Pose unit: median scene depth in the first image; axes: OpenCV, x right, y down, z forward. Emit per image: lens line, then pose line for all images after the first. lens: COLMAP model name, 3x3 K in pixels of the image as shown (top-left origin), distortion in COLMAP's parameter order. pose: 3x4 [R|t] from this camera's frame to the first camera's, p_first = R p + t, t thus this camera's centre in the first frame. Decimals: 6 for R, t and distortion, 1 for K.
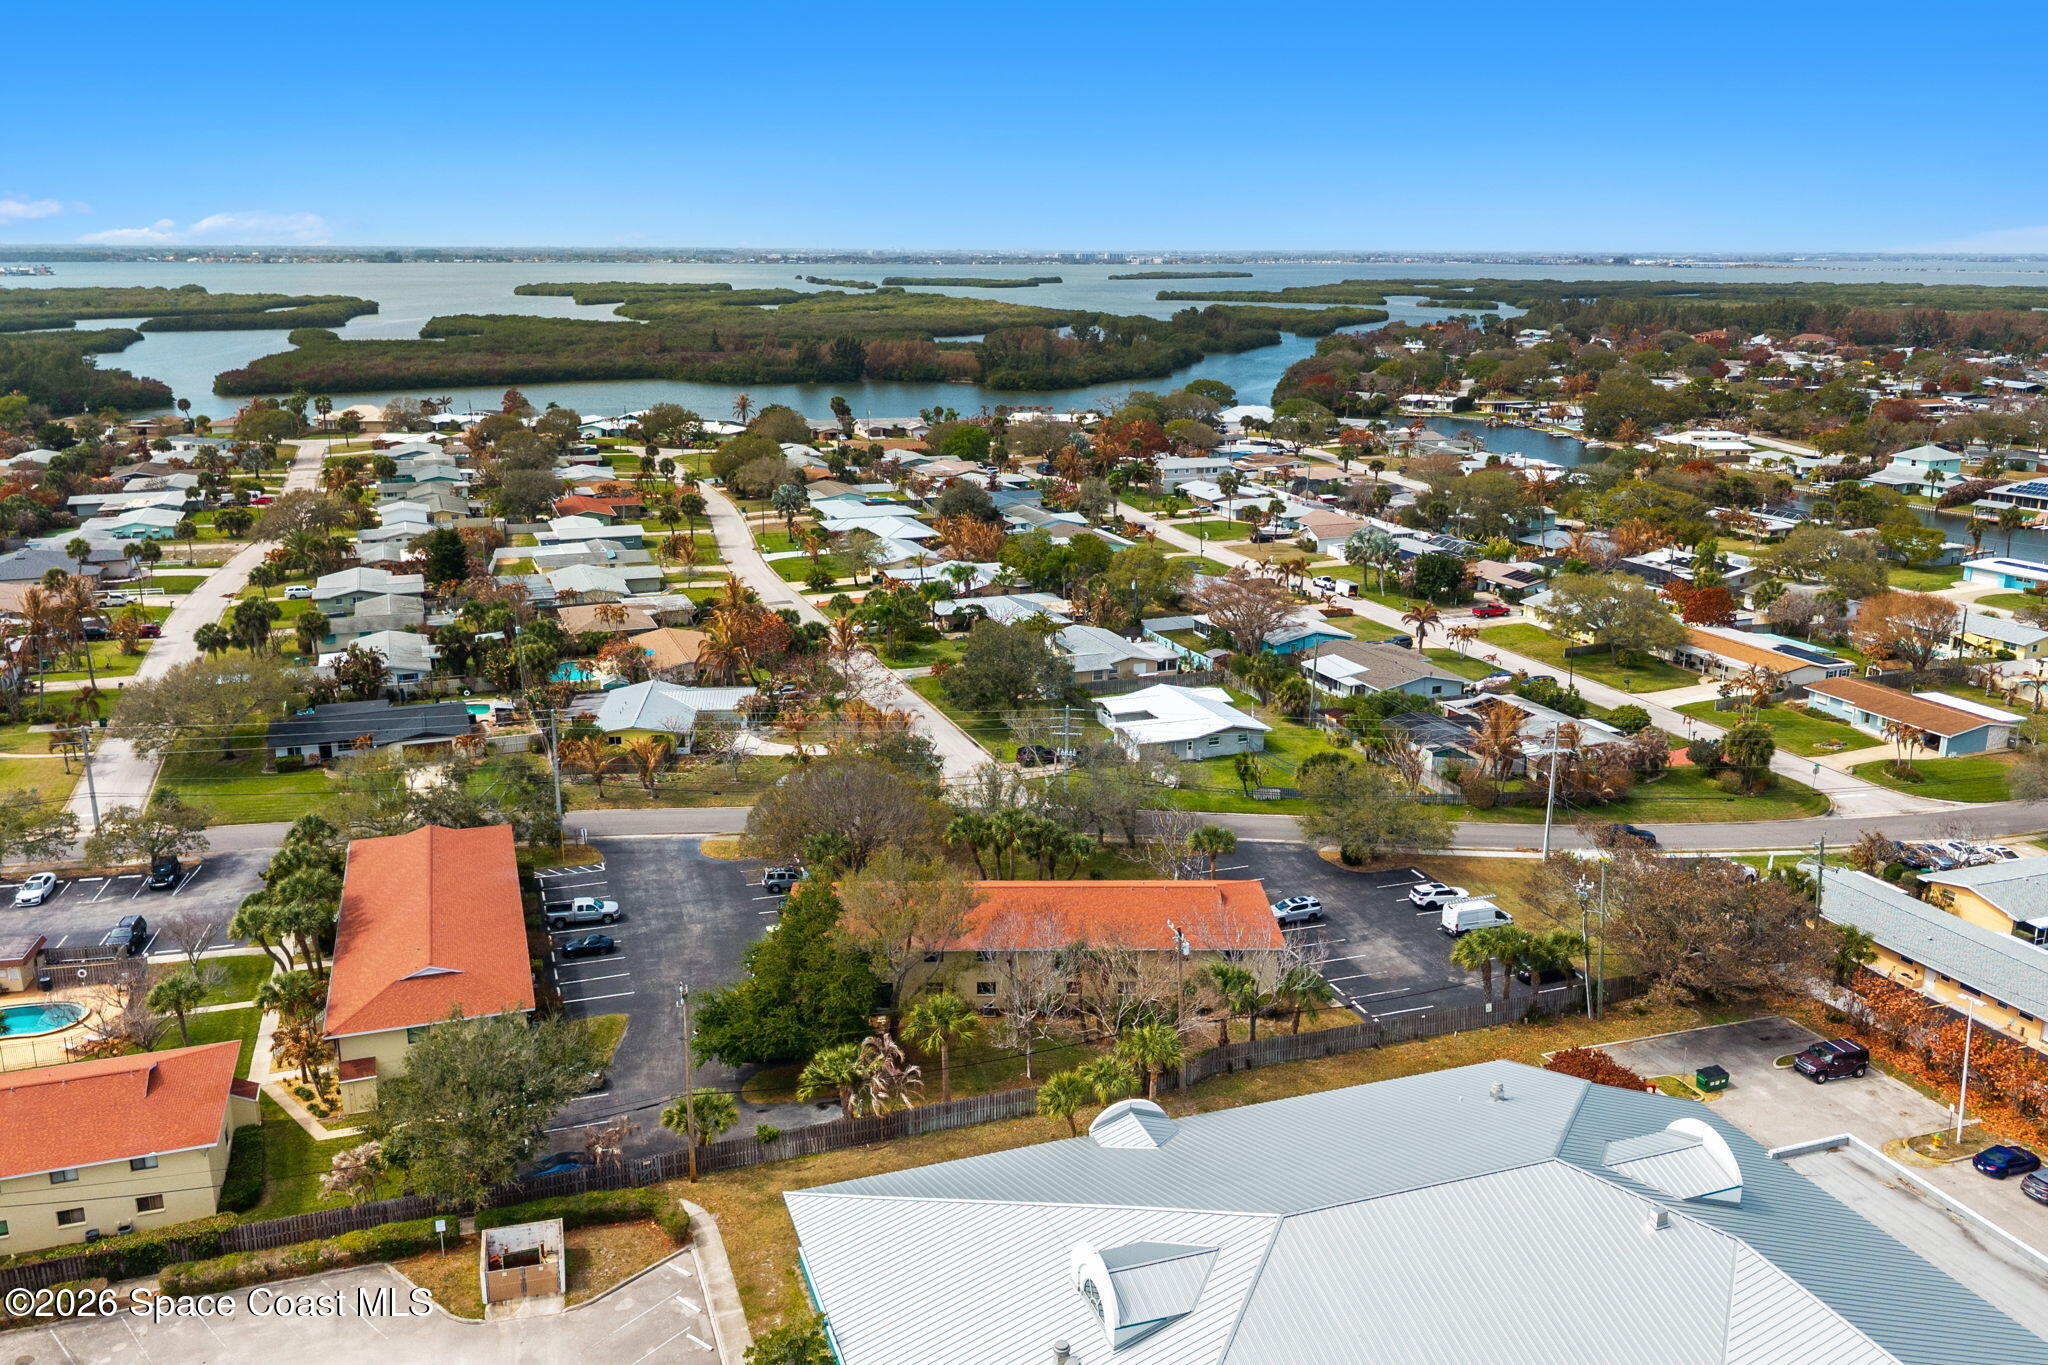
lens RADIAL K [[1573.7, 0, 1024.0], [0, 1573.7, 682.5], [0, 0, 1]] dist [0.002541, -0.001270]
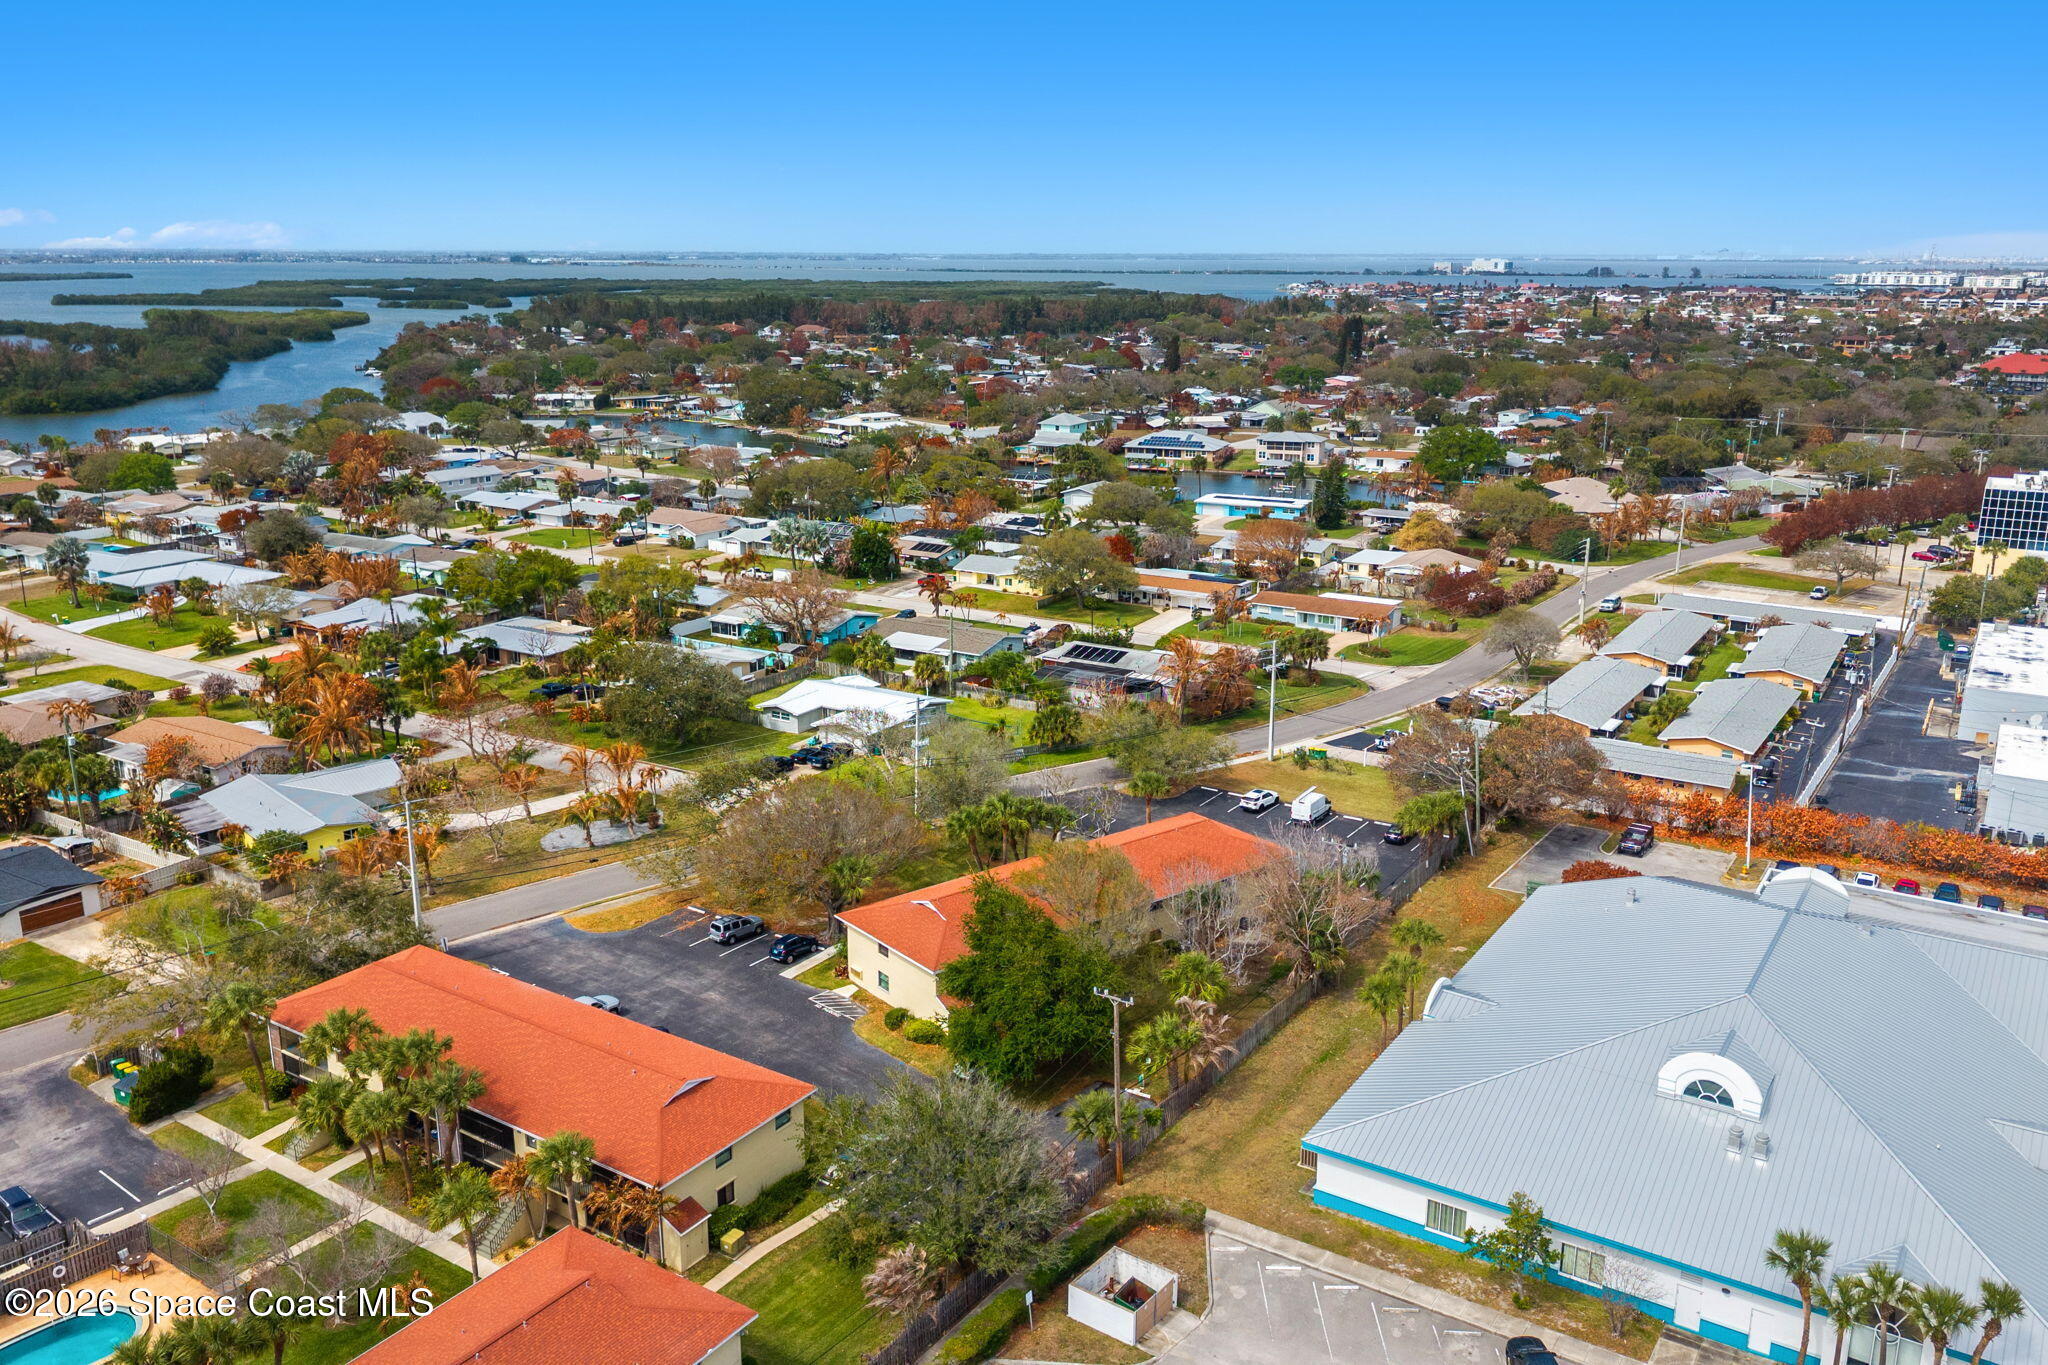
lens RADIAL K [[1573.7, 0, 1024.0], [0, 1573.7, 682.5], [0, 0, 1]] dist [0.002541, -0.001270]
pose [[0.797820, -0.155989, 0.582367, -0.266087], [0.155677, 0.986492, 0.050963, -0.018234], [-0.582450, 0.050002, 0.811327, 0.073499]]
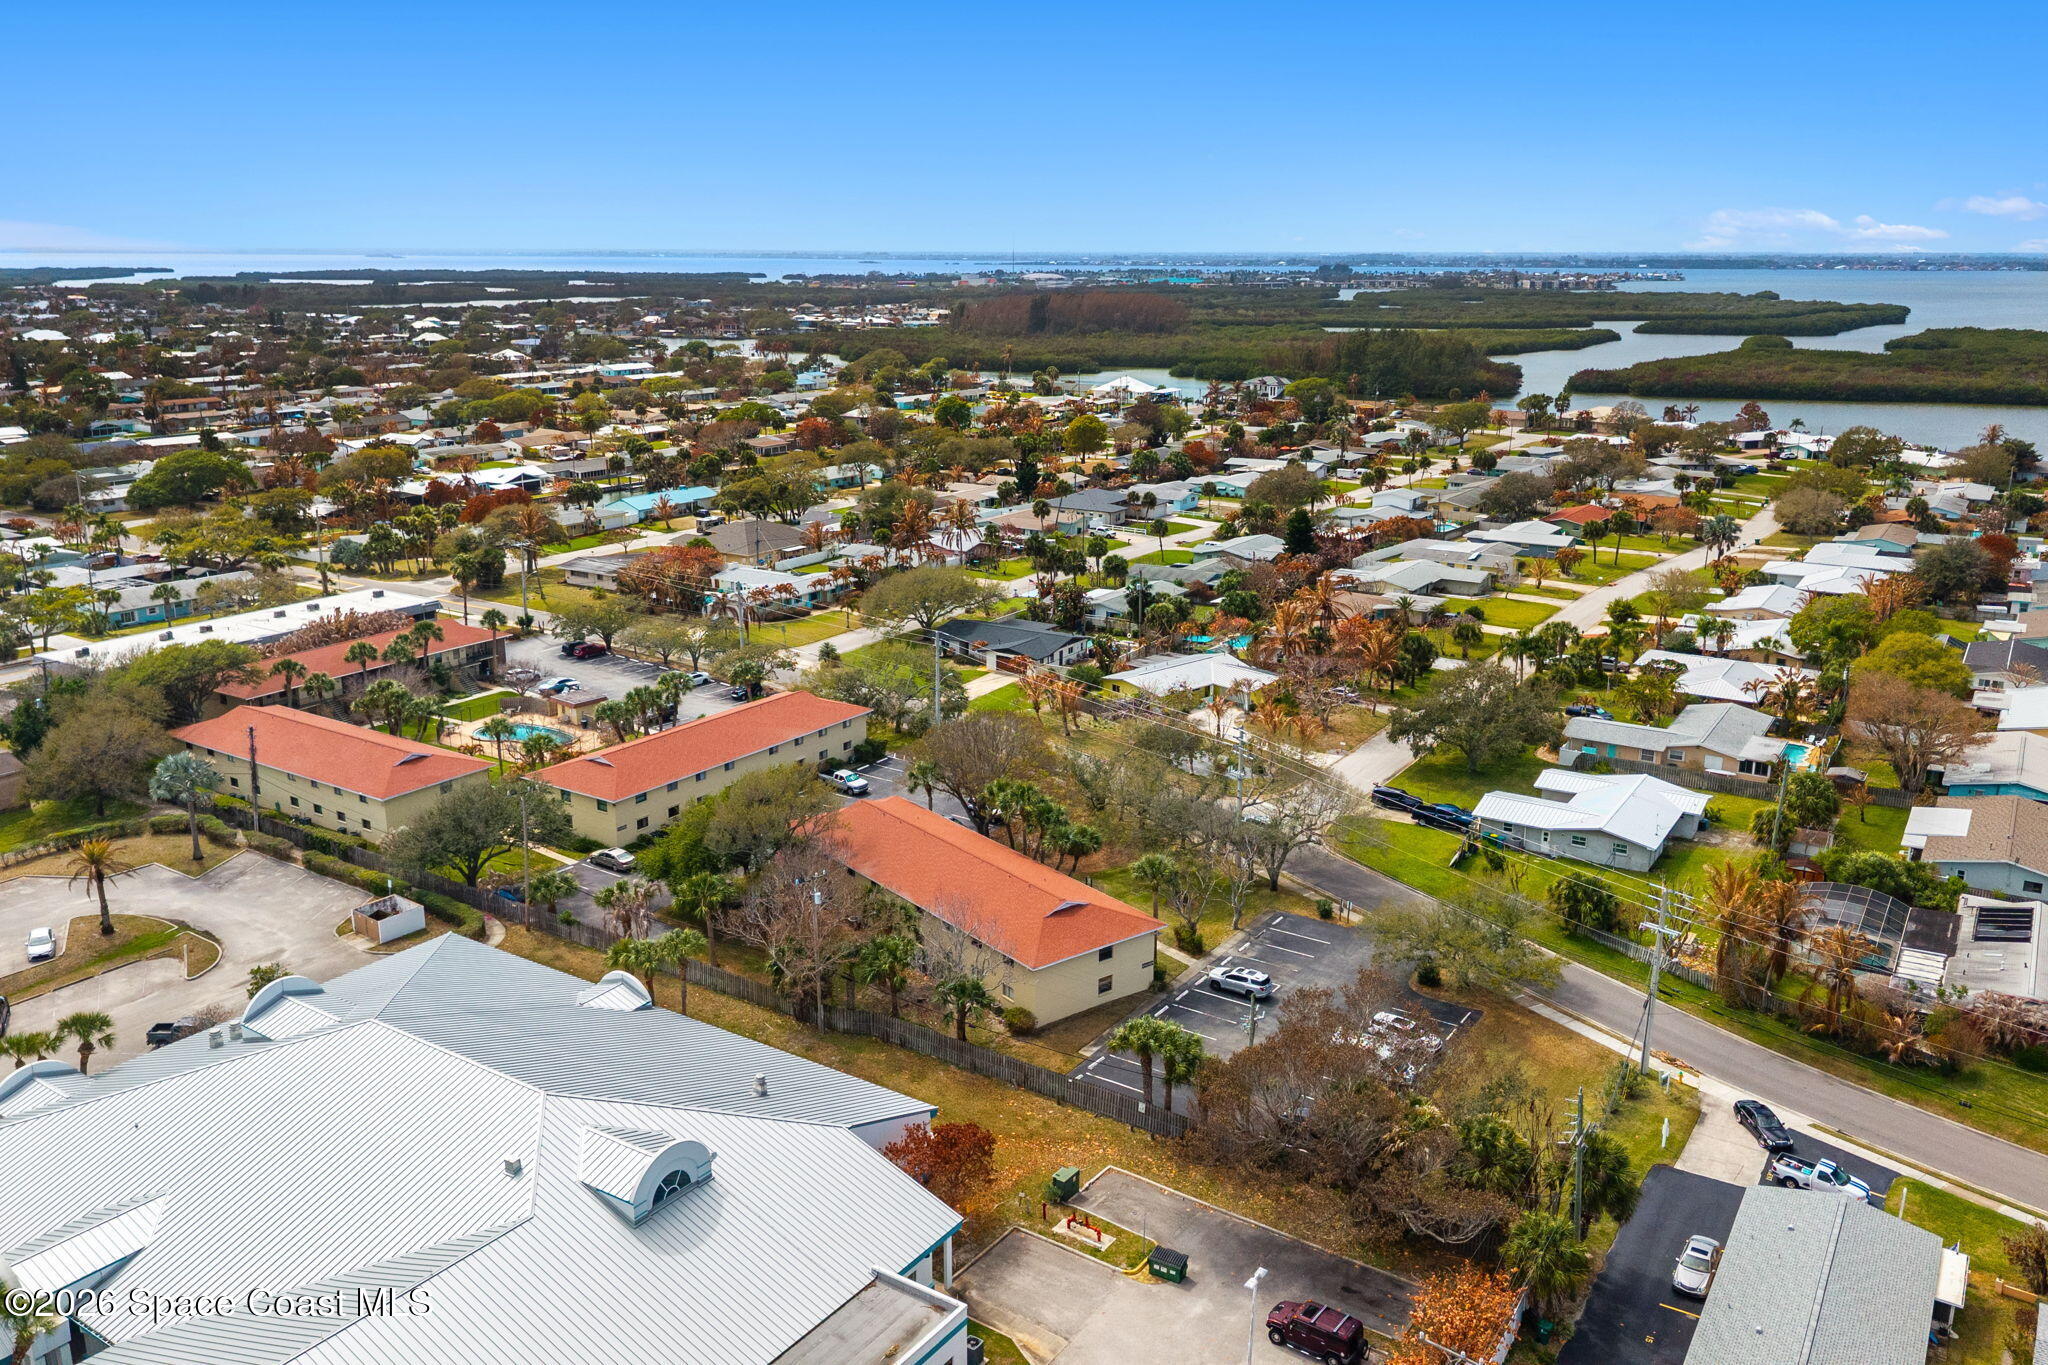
lens RADIAL K [[1573.7, 0, 1024.0], [0, 1573.7, 682.5], [0, 0, 1]] dist [0.002541, -0.001270]
pose [[0.606785, 0.207622, -0.767271, 0.363713], [-0.210773, 0.972756, 0.096539, -0.040598], [0.766412, 0.103142, 0.634015, 0.148380]]
